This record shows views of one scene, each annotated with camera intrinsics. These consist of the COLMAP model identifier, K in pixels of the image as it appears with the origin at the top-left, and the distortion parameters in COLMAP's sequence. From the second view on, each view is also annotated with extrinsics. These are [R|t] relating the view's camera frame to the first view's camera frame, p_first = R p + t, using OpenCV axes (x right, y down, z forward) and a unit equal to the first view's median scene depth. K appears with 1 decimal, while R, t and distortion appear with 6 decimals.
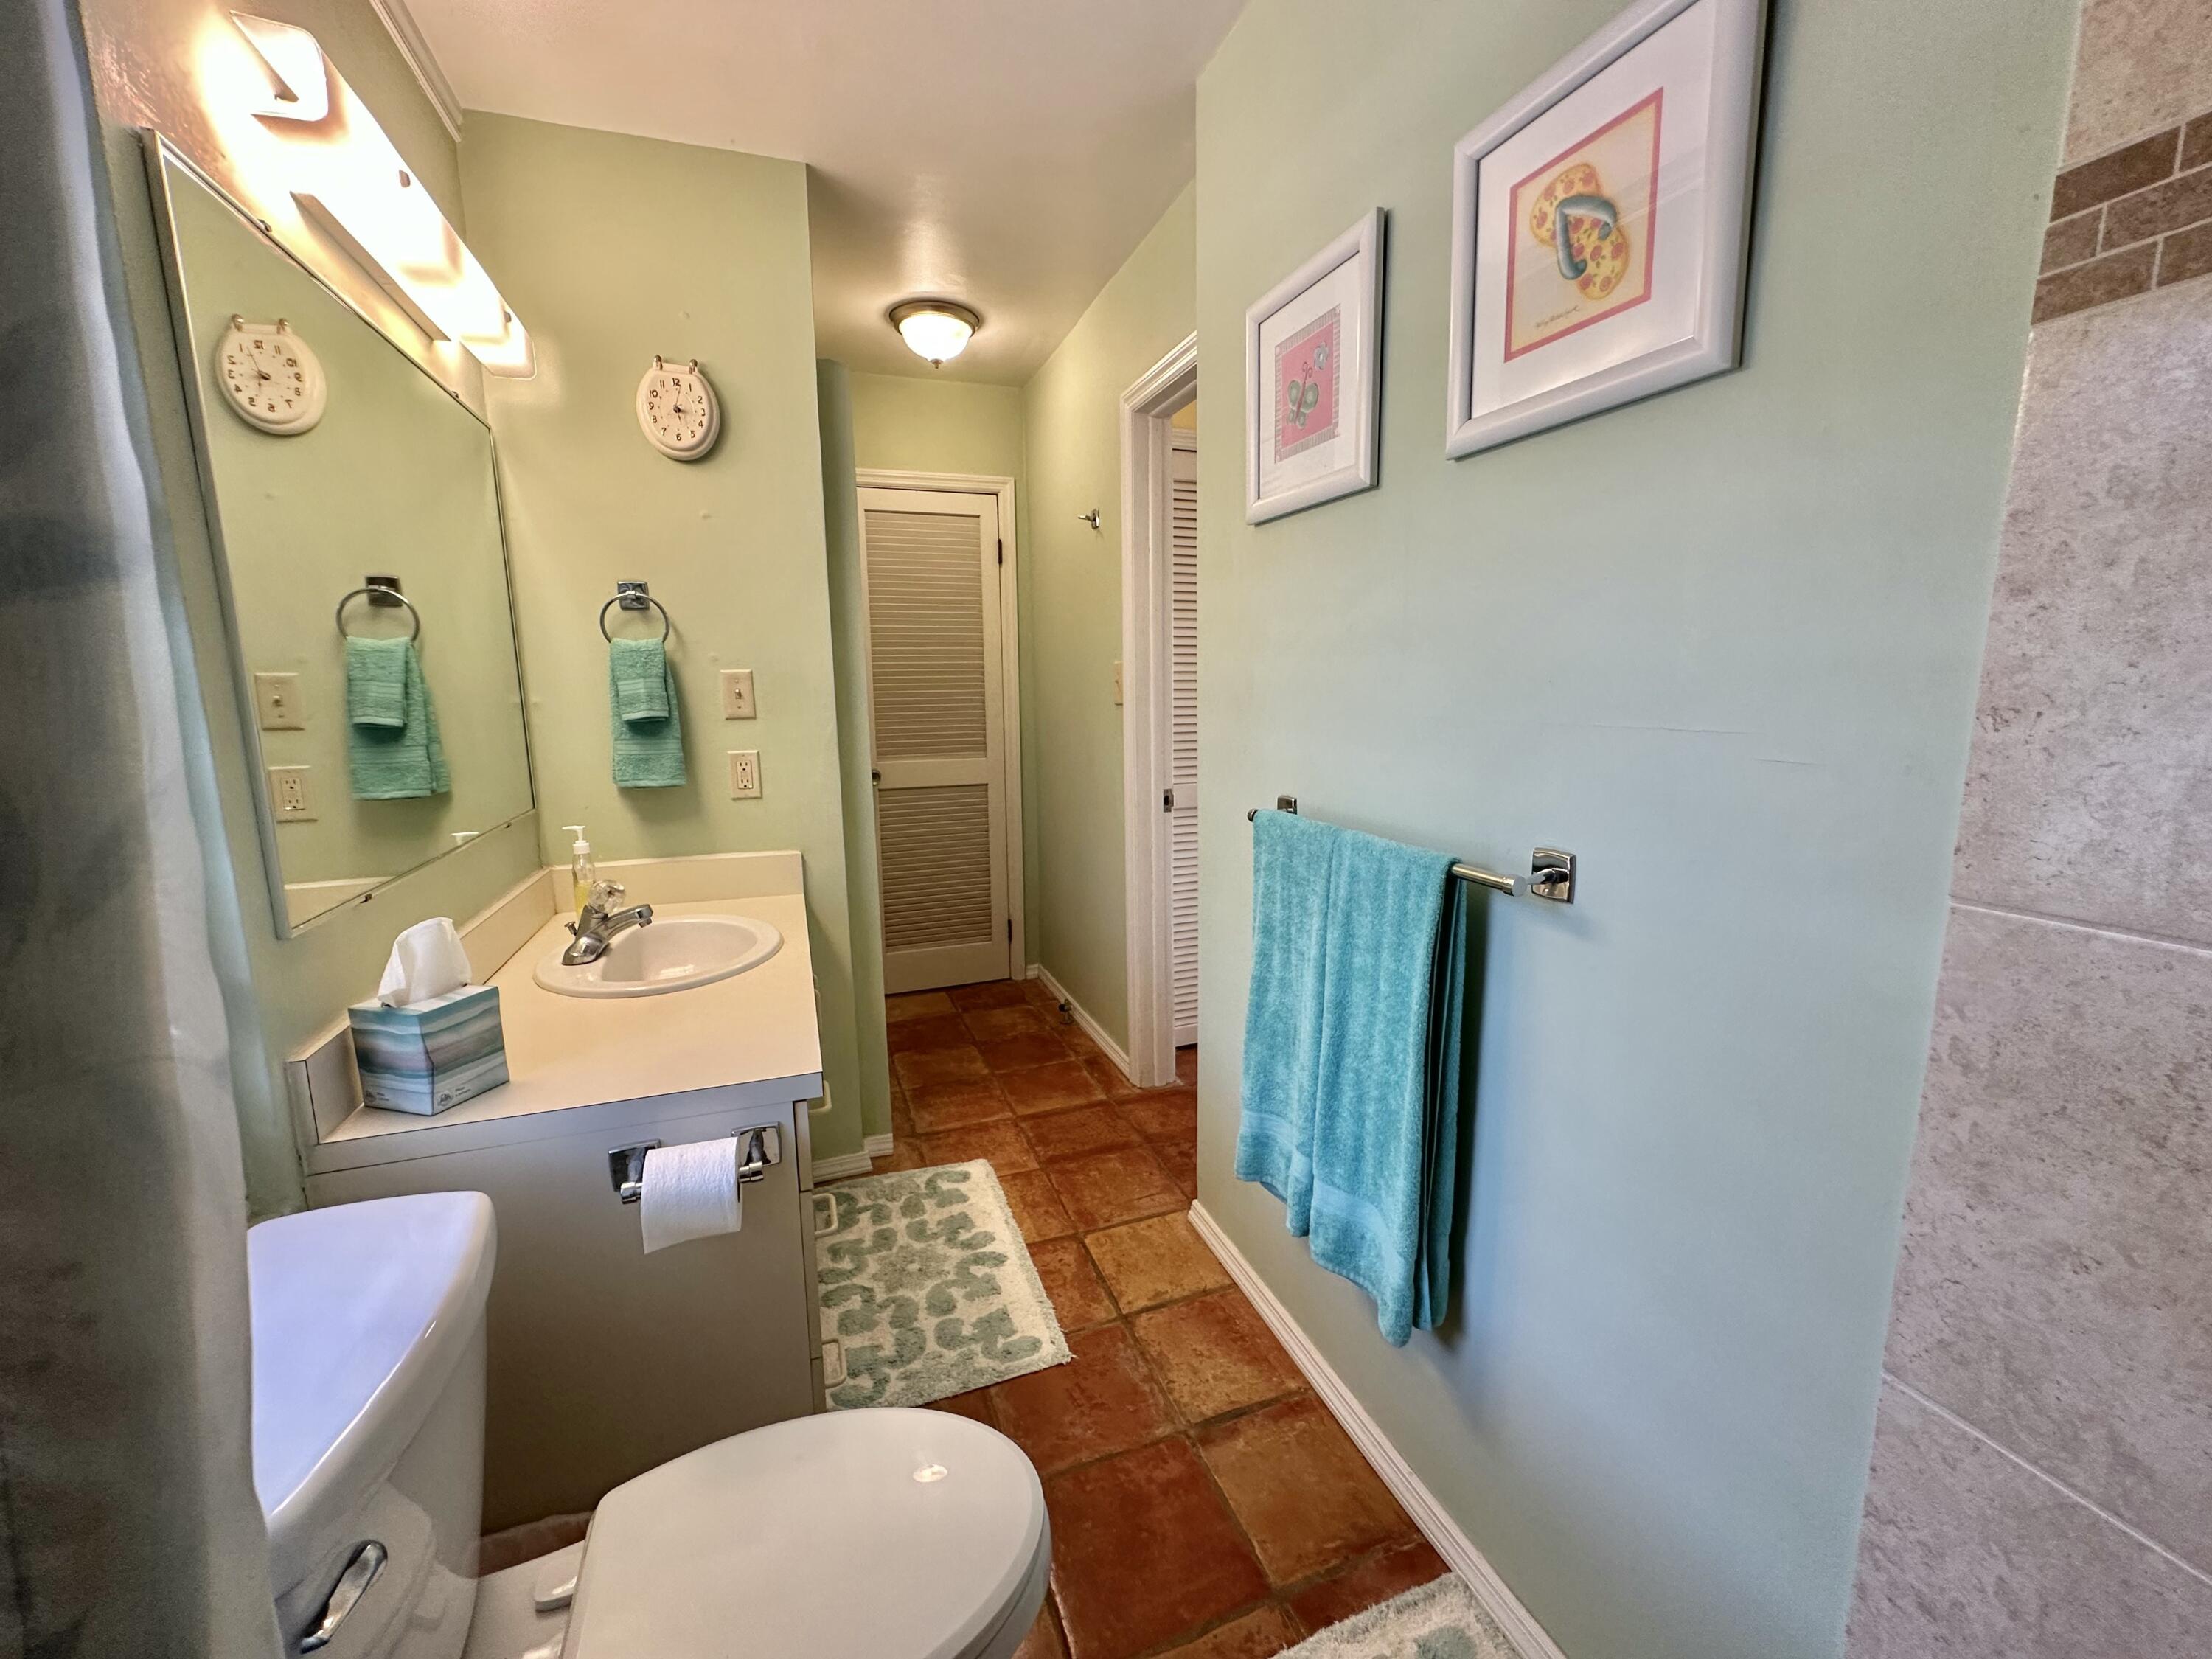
lens RADIAL K [[886.8, 0, 1106.3], [0, 886.8, 821.4], [0, 0, 1]] dist [-0.005528, 0.000962]
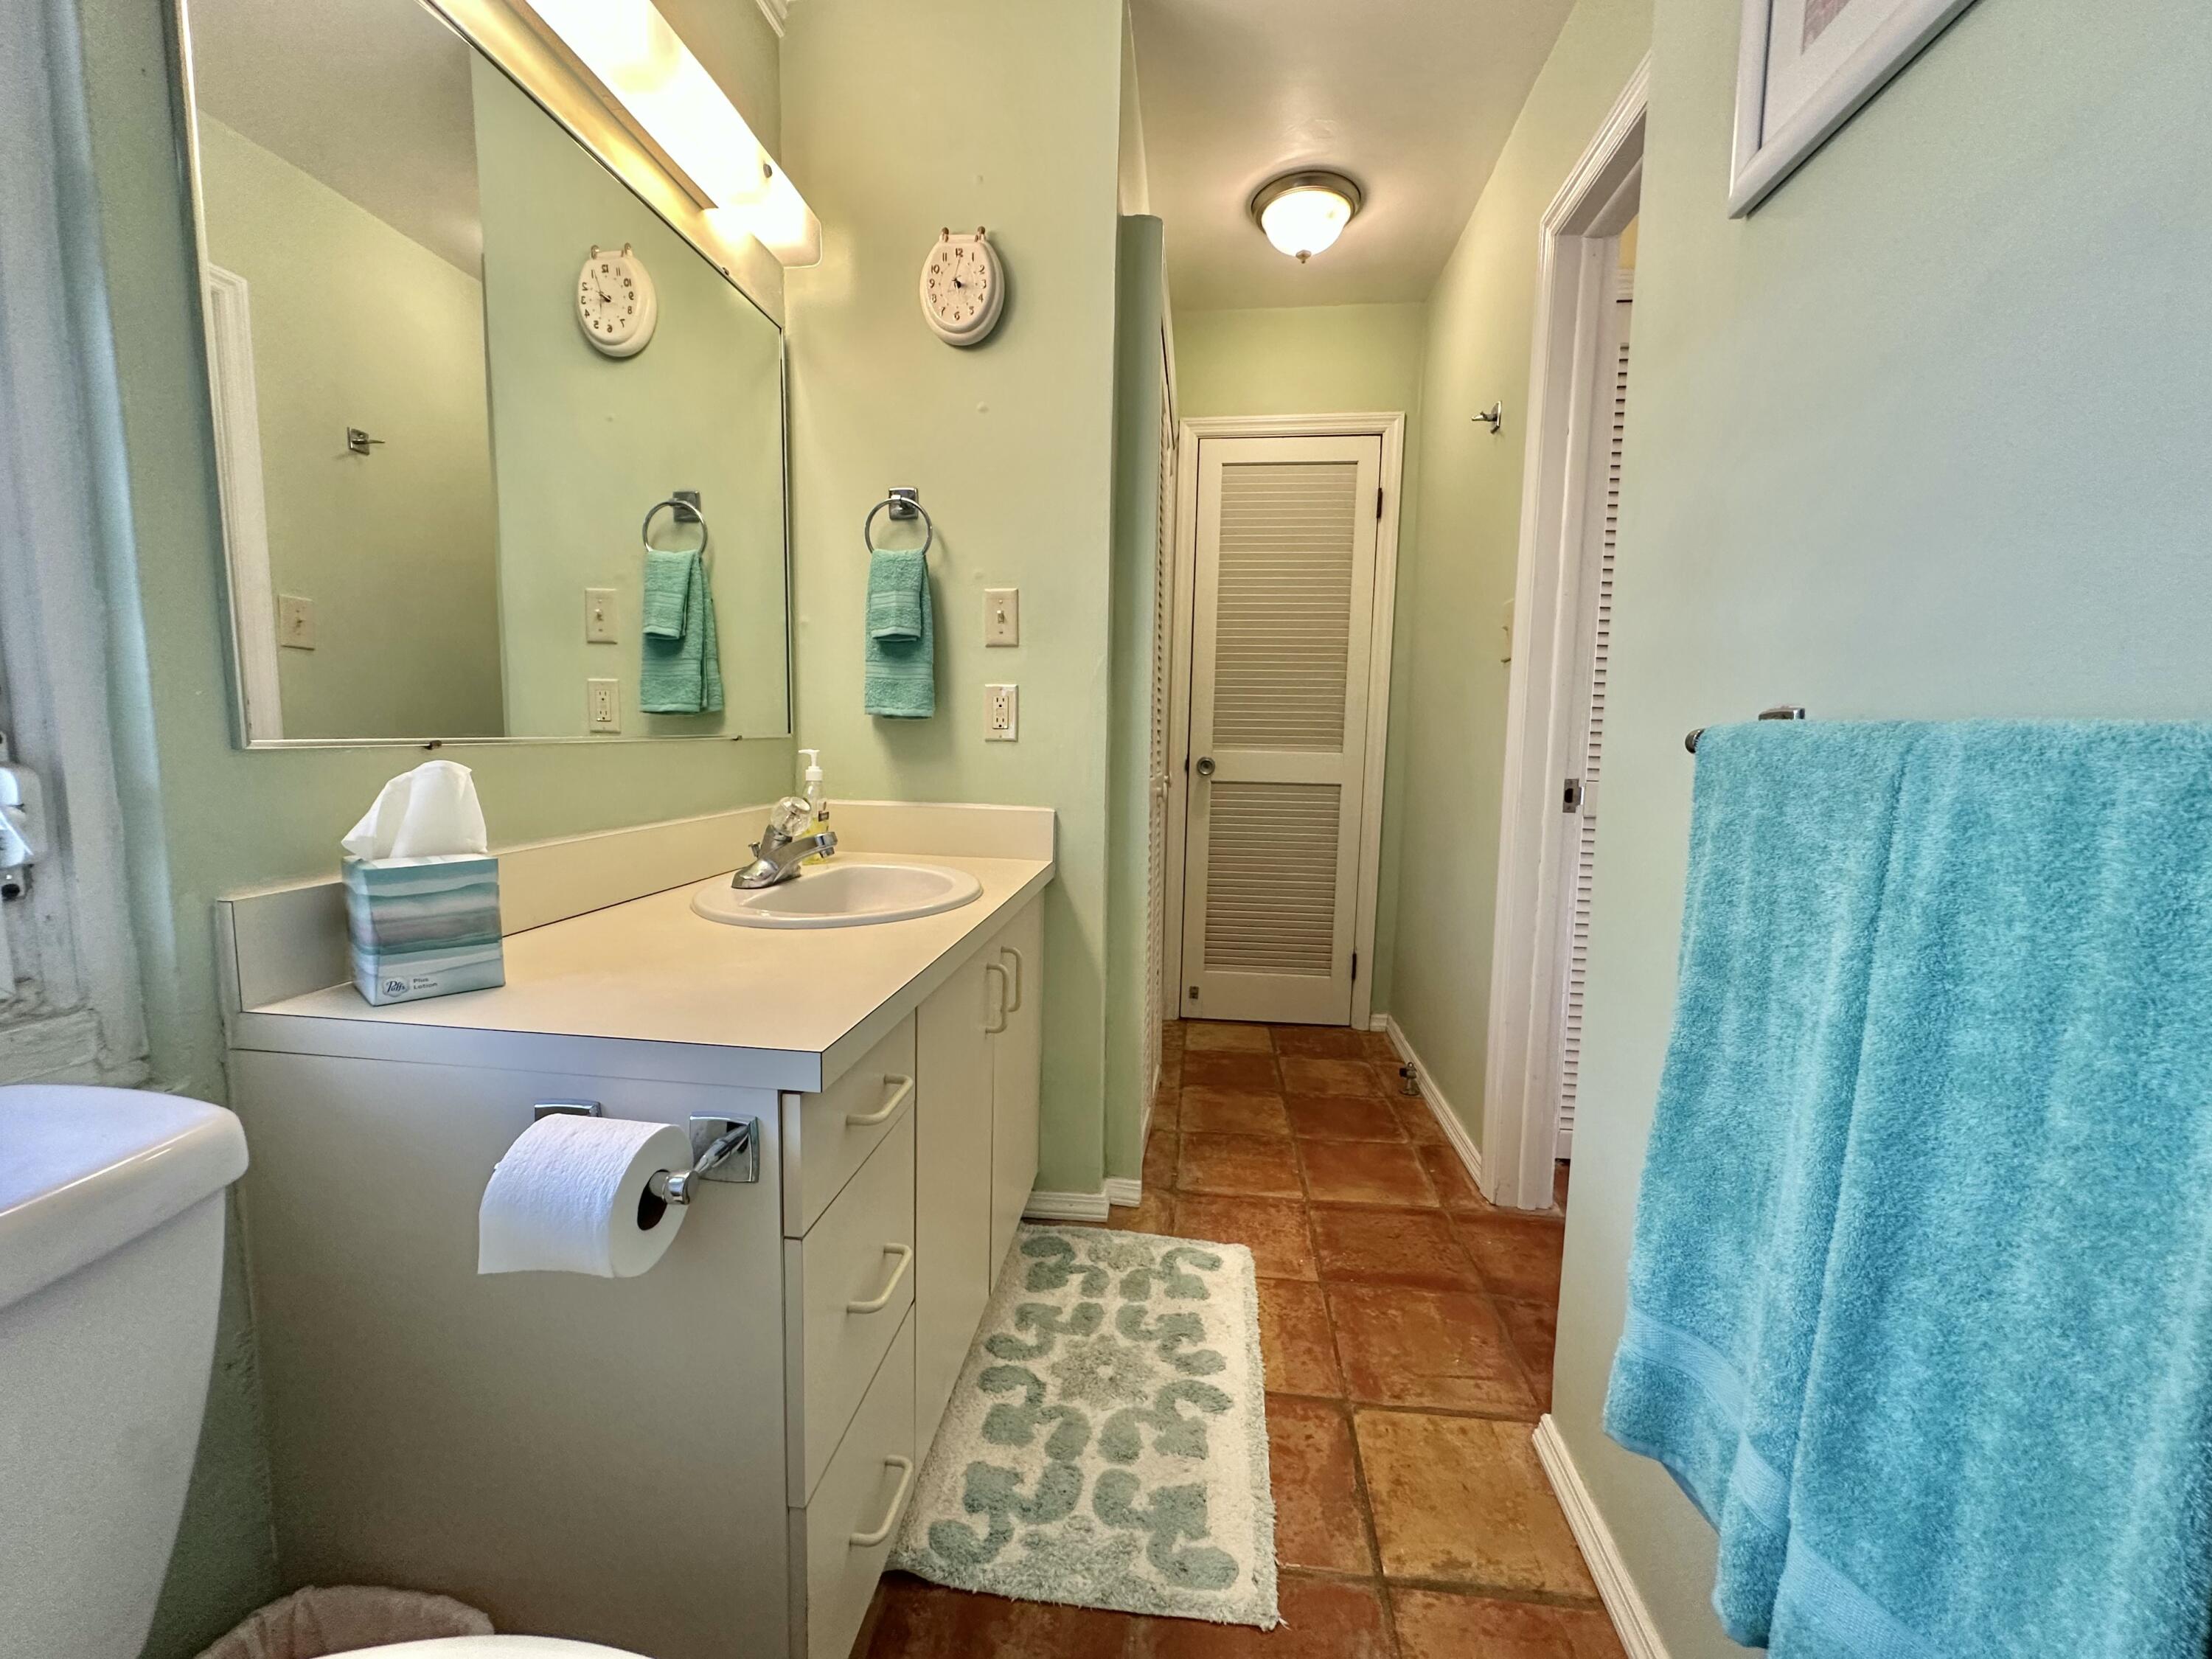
lens RADIAL K [[886.8, 0, 1105.7], [0, 886.8, 825.2], [0, 0, 1]] dist [-0.005528, 0.000962]
pose [[0.894128, 0.076316, -0.441260, 0.074932], [-0.097982, 0.994836, -0.026484, 0.077994], [0.436960, 0.066916, 0.896988, 0.333336]]
